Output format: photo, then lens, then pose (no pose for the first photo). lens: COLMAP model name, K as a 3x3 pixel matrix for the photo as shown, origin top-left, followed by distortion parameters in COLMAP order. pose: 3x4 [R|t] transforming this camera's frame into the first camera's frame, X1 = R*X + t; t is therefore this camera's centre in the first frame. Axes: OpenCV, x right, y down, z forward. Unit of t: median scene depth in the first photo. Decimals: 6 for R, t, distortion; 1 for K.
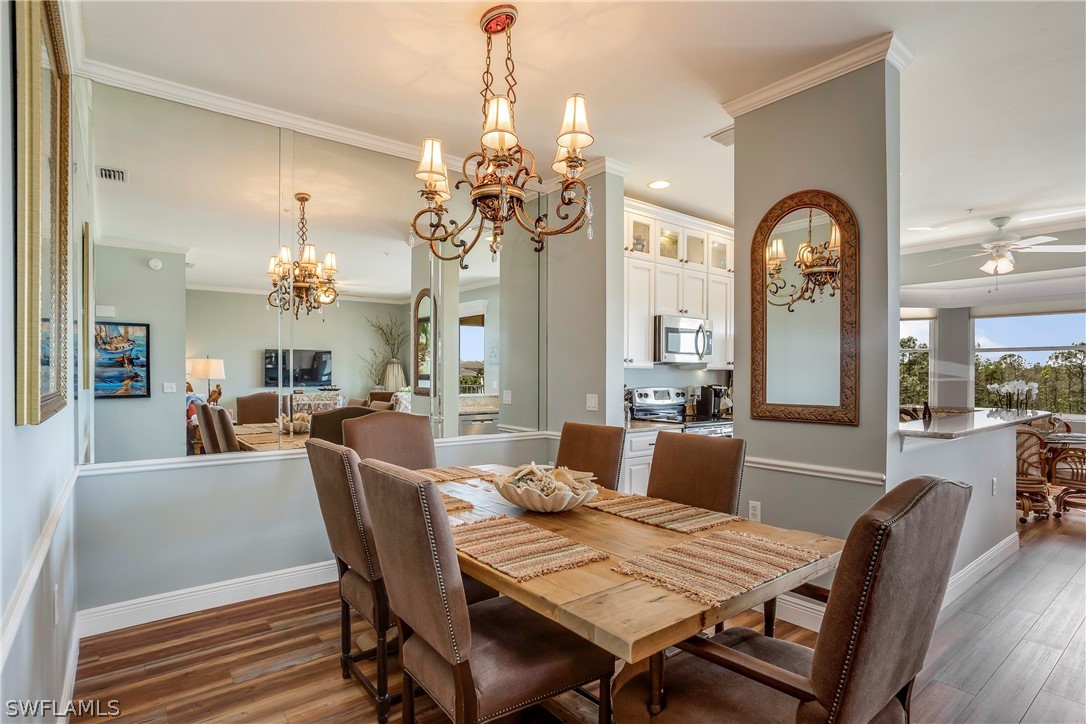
lens RADIAL K [[548.3, 0, 549.2], [0, 548.3, 380.4], [0, 0, 1]] dist [-0.044182, 0.022692]
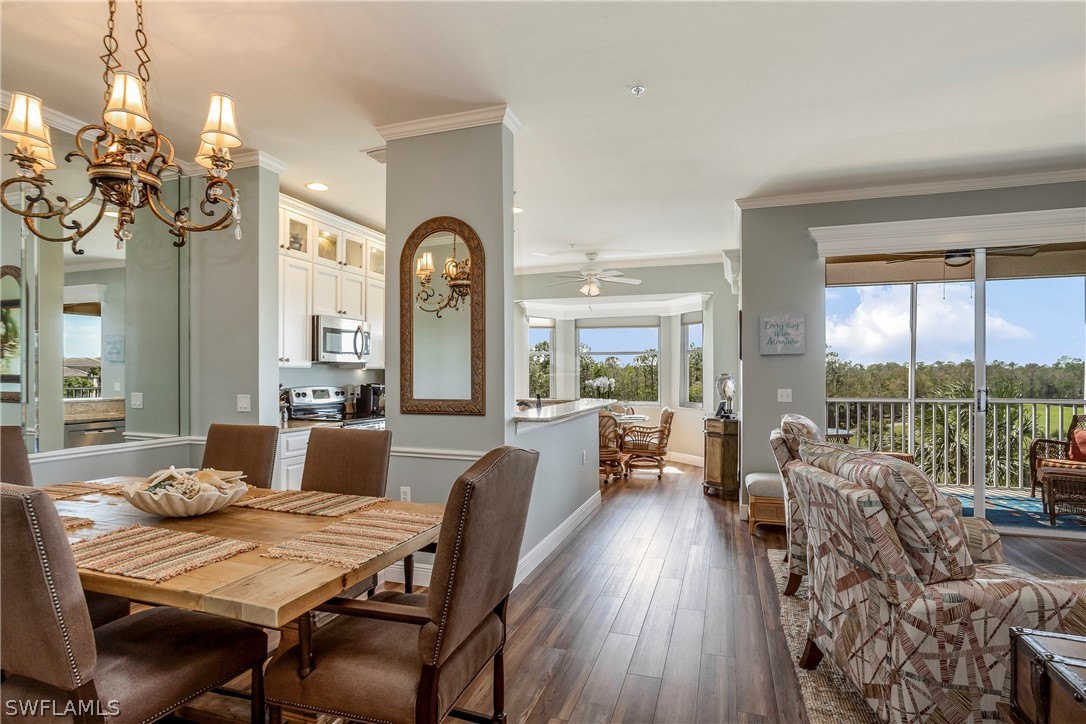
lens RADIAL K [[548.3, 0, 529.5], [0, 548.3, 375.1], [0, 0, 1]] dist [-0.044182, 0.022692]
pose [[0.848293, -0.005316, 0.529501, 0.000841], [0.009507, 0.999941, -0.005193, 0.000973], [-0.529442, 0.009439, 0.848294, -0.092130]]
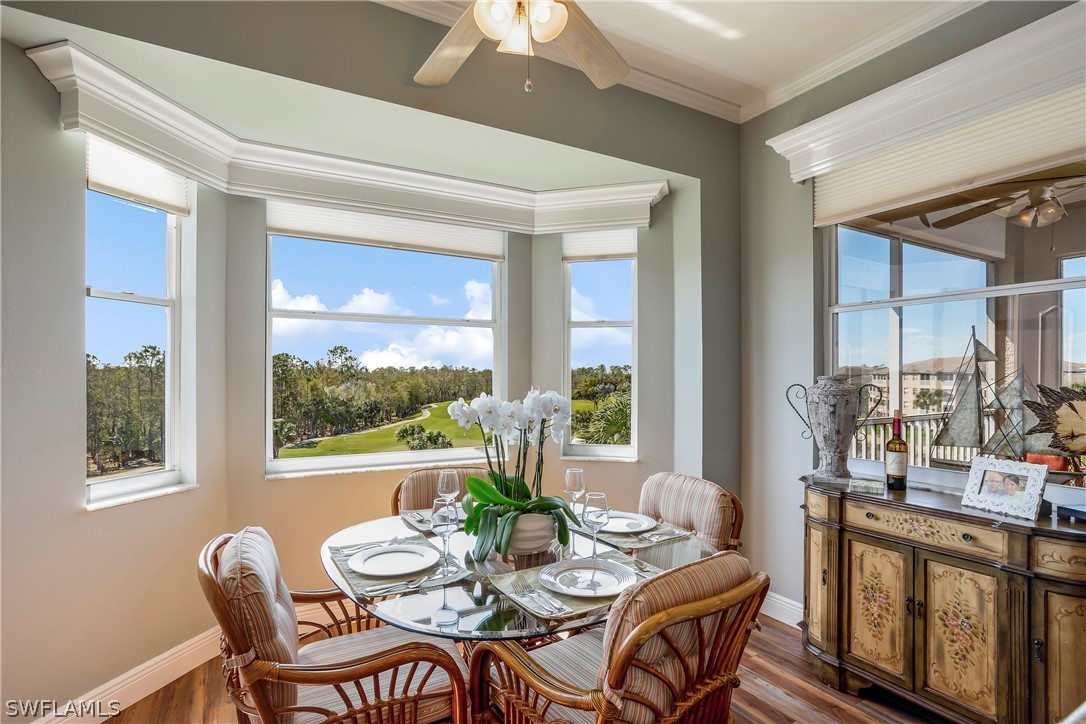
lens RADIAL K [[548.3, 0, 538.1], [0, 548.3, 358.1], [0, 0, 1]] dist [-0.044182, 0.022692]
pose [[0.145852, 0.030533, 0.988835, 1.434979], [0.010641, 0.999417, -0.032429, -0.015474], [-0.989249, 0.015252, 0.145442, 1.977499]]
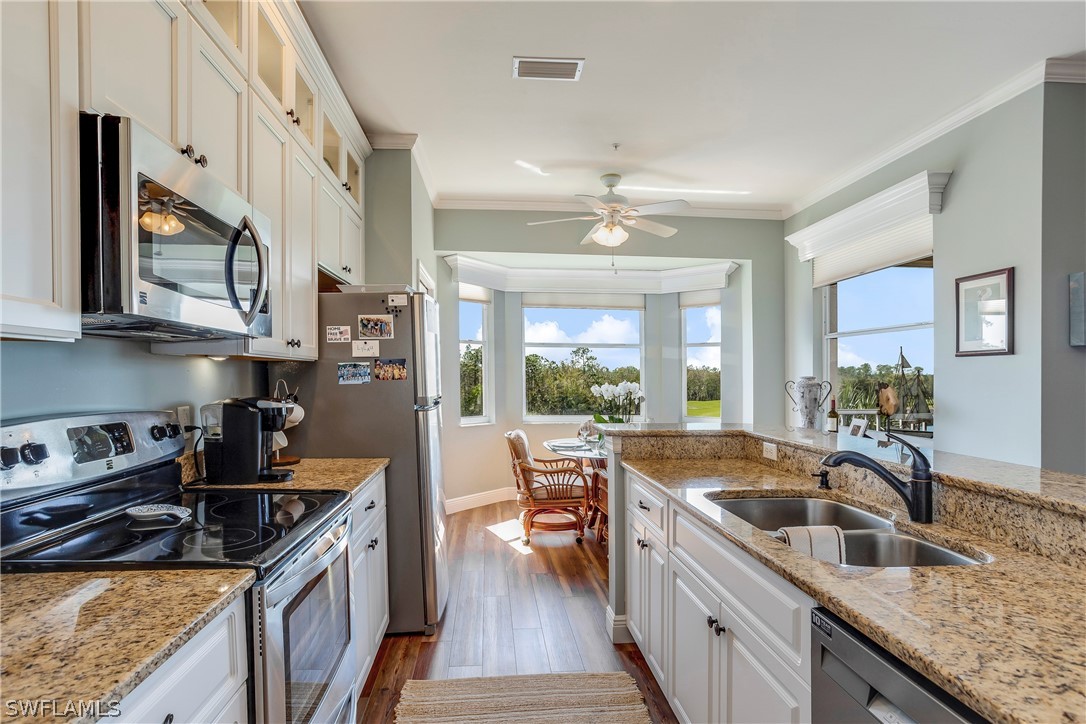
lens RADIAL K [[548.3, 0, 531.0], [0, 548.3, 393.0], [0, 0, 1]] dist [-0.044182, 0.022692]
pose [[0.555781, -0.027154, 0.830885, 0.166051], [0.005621, 0.999566, 0.028906, -0.008893], [-0.831310, -0.011396, 0.555693, 1.116154]]
